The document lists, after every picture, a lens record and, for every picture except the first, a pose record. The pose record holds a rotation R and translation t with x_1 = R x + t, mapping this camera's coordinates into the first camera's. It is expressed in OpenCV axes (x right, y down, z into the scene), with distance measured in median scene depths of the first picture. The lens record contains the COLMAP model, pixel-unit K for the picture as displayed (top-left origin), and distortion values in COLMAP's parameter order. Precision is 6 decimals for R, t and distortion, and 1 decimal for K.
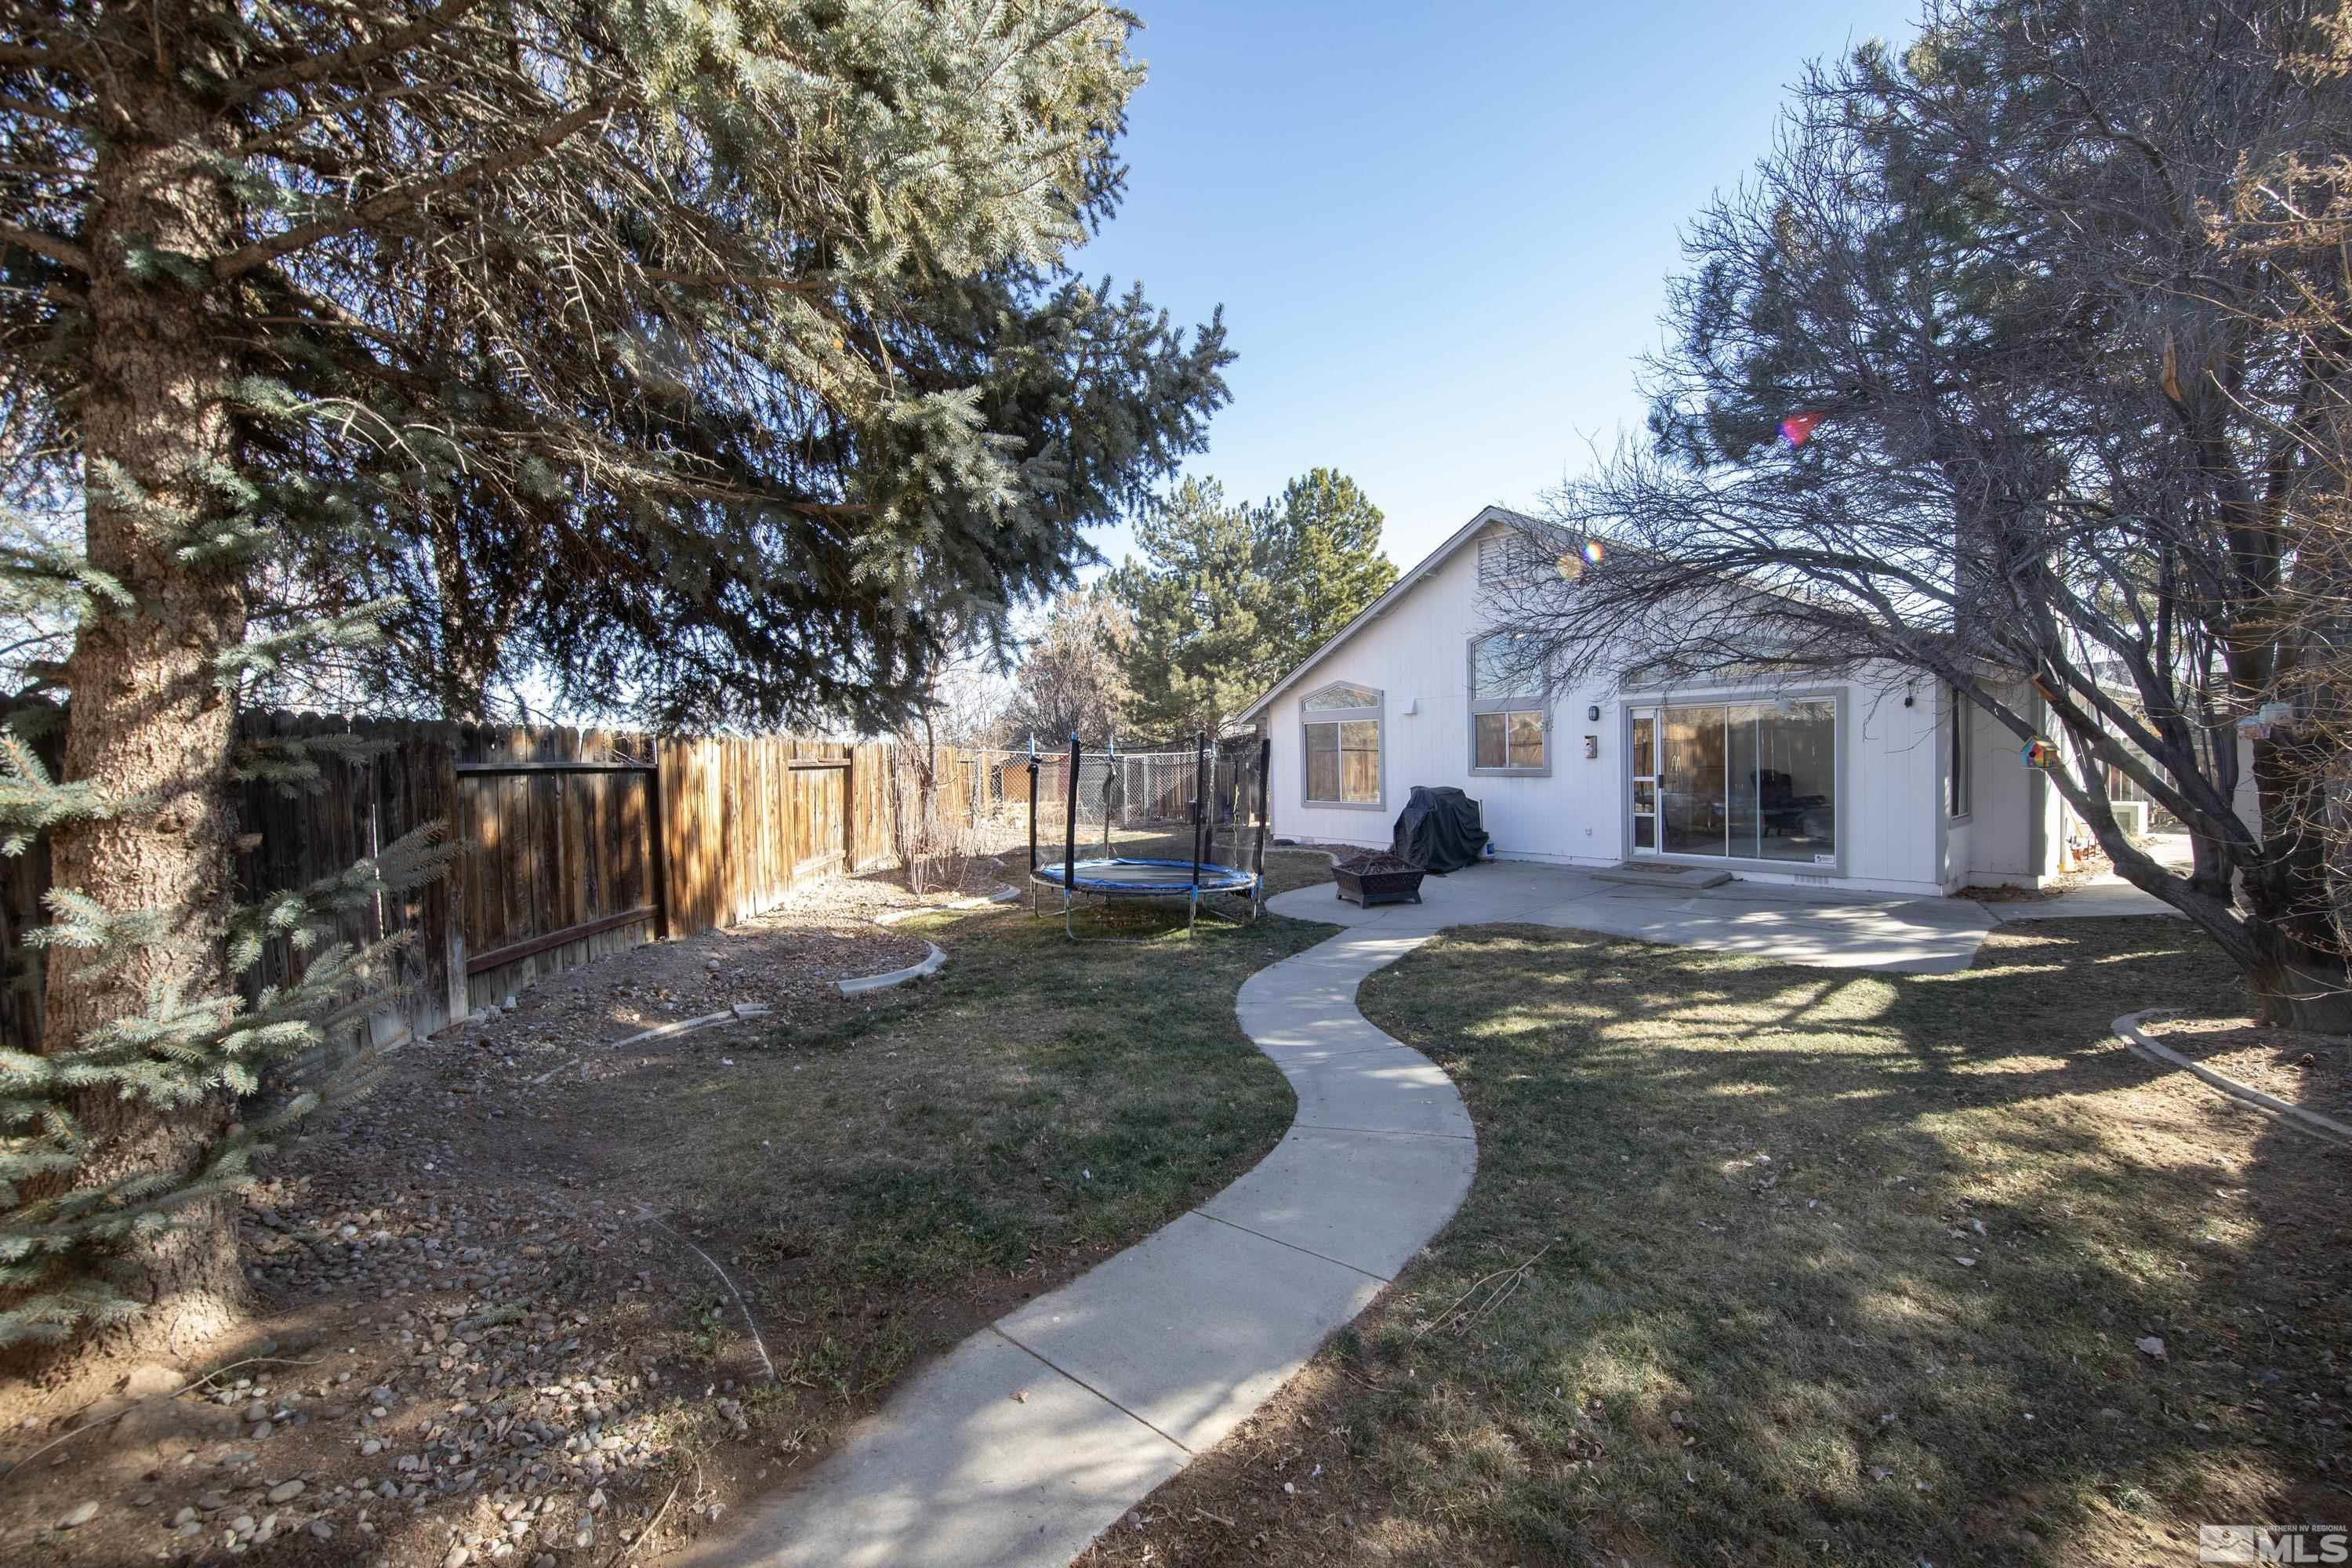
lens RADIAL K [[933.9, 0, 1174.8], [0, 933.9, 784.4], [0, 0, 1]] dist [0.000496, 0.000081]
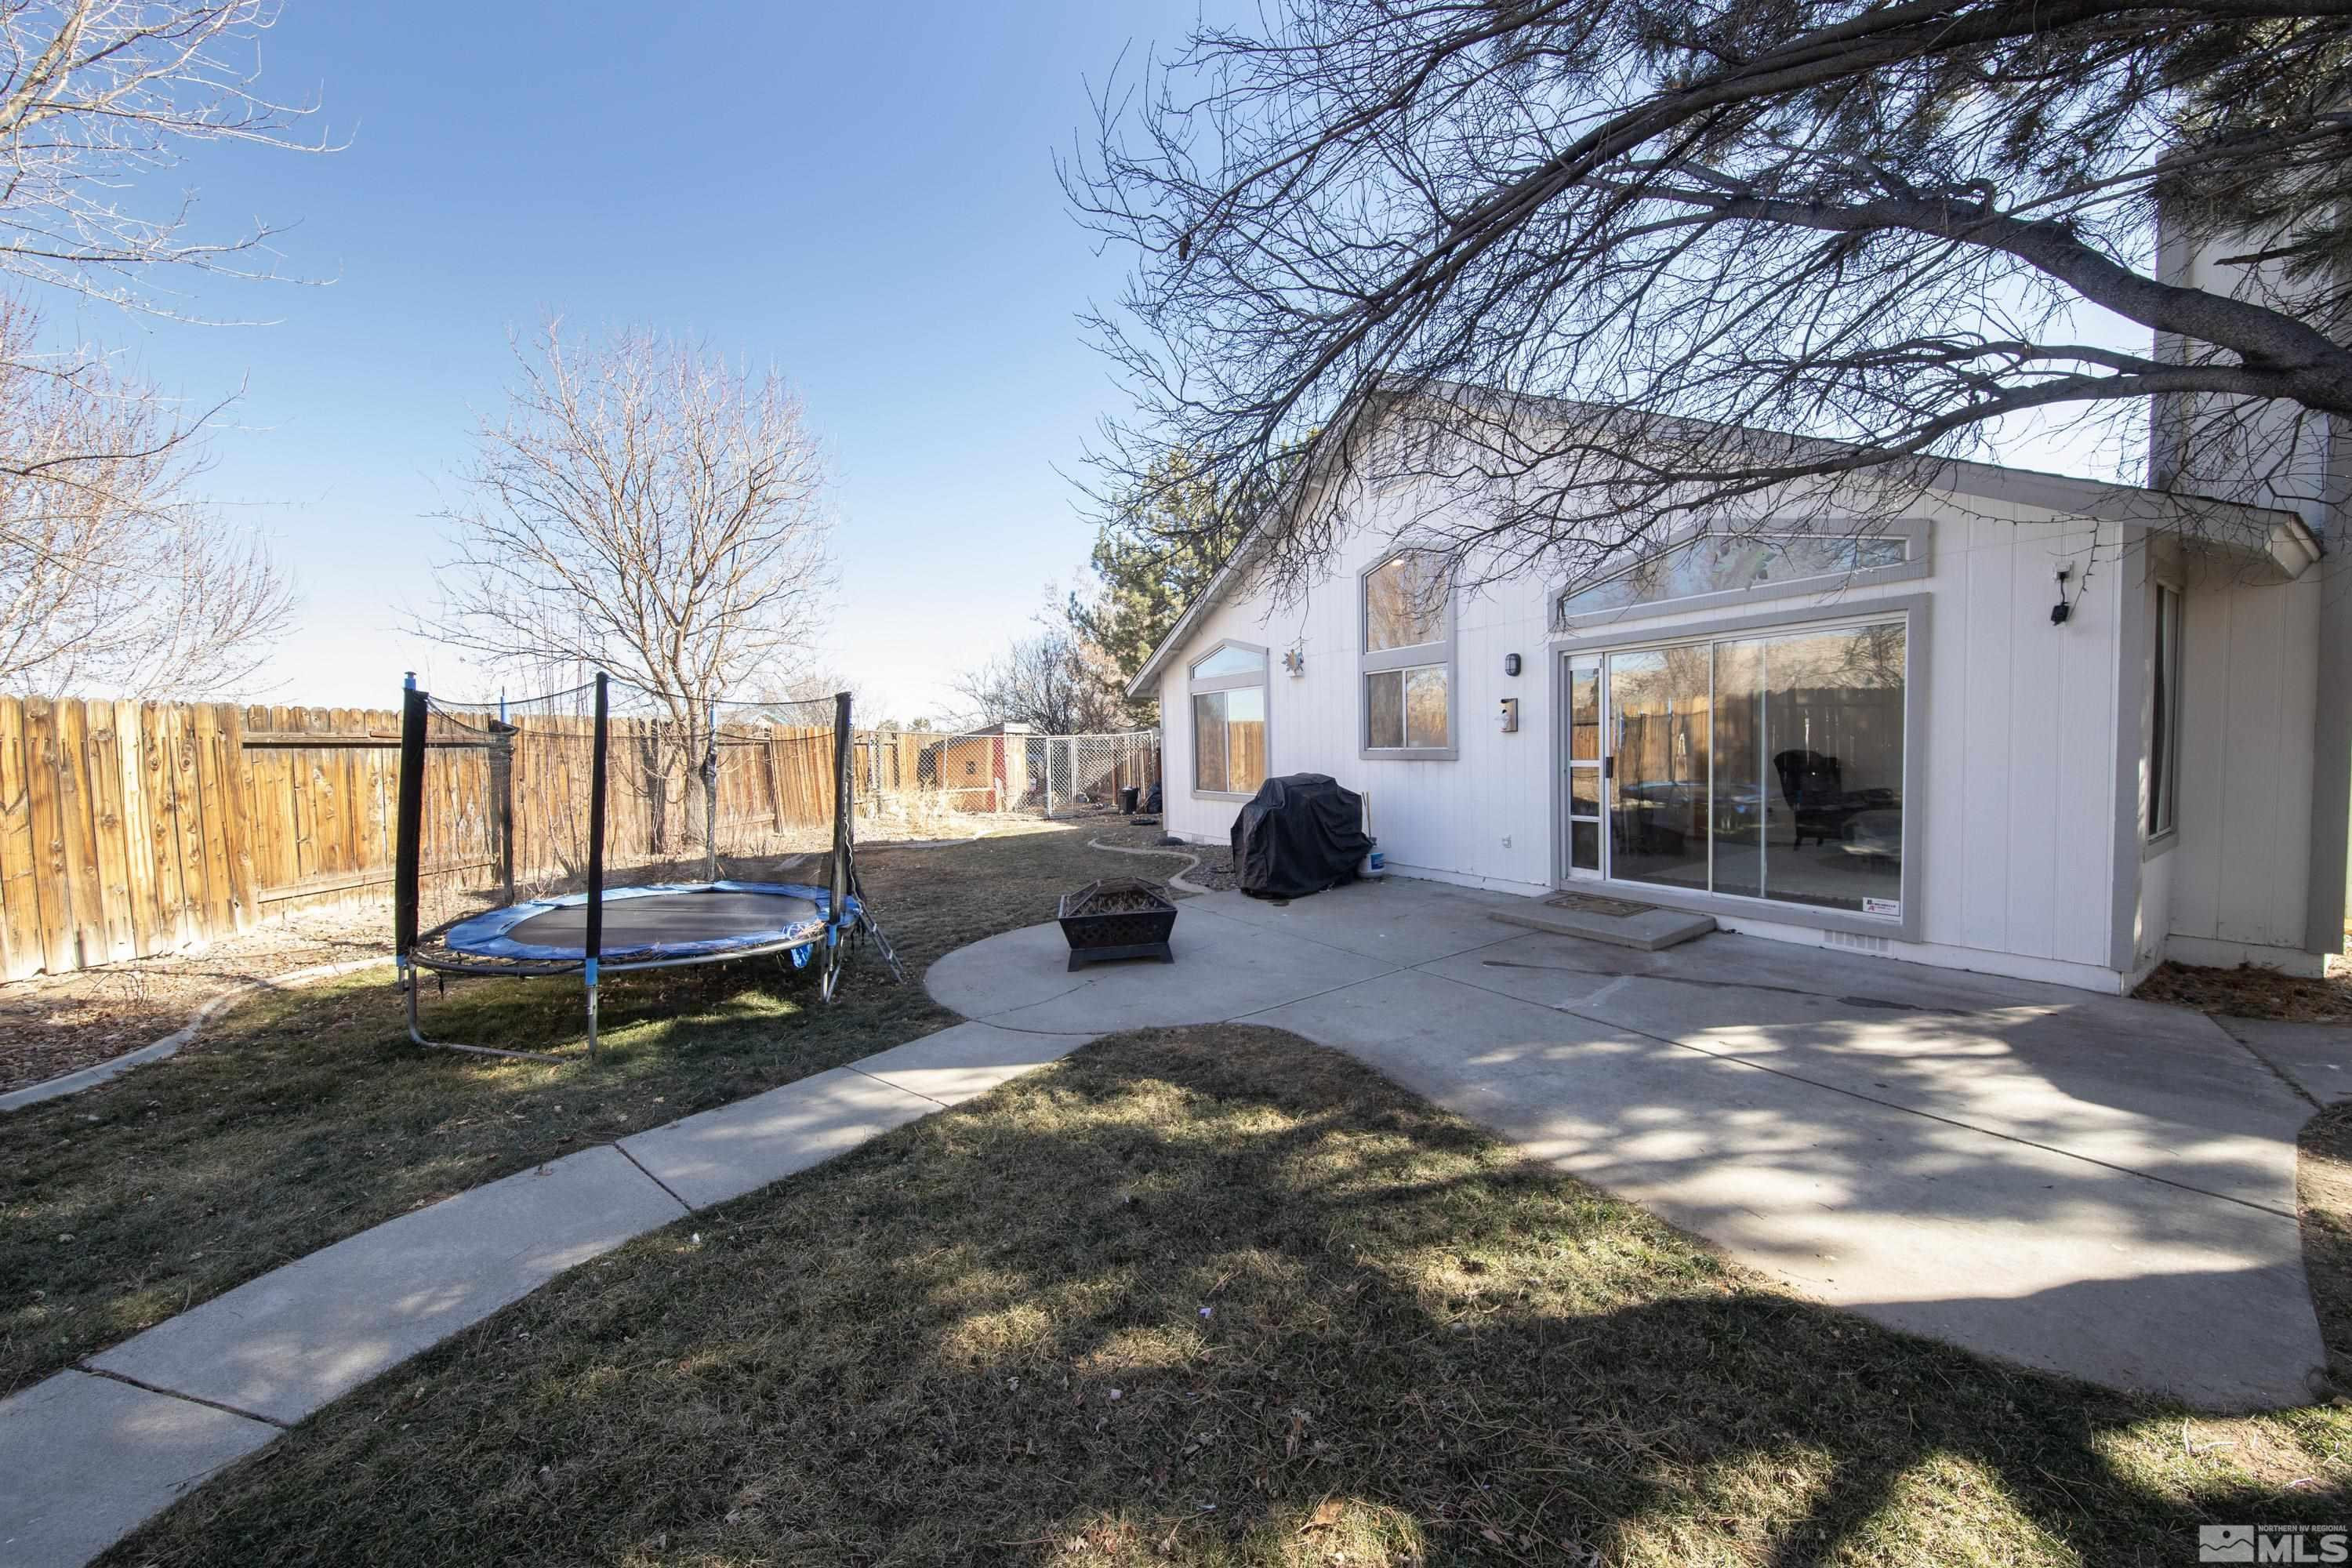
lens RADIAL K [[802.4, 0, 1194.5], [0, 802.4, 784.8], [0, 0, 1]] dist [-0.006545, -0.000150]
pose [[0.991762, 0.003069, -0.128060, 0.304797], [-0.000537, 0.999804, 0.019802, -0.002076], [0.128095, -0.019570, 0.991569, 0.414410]]
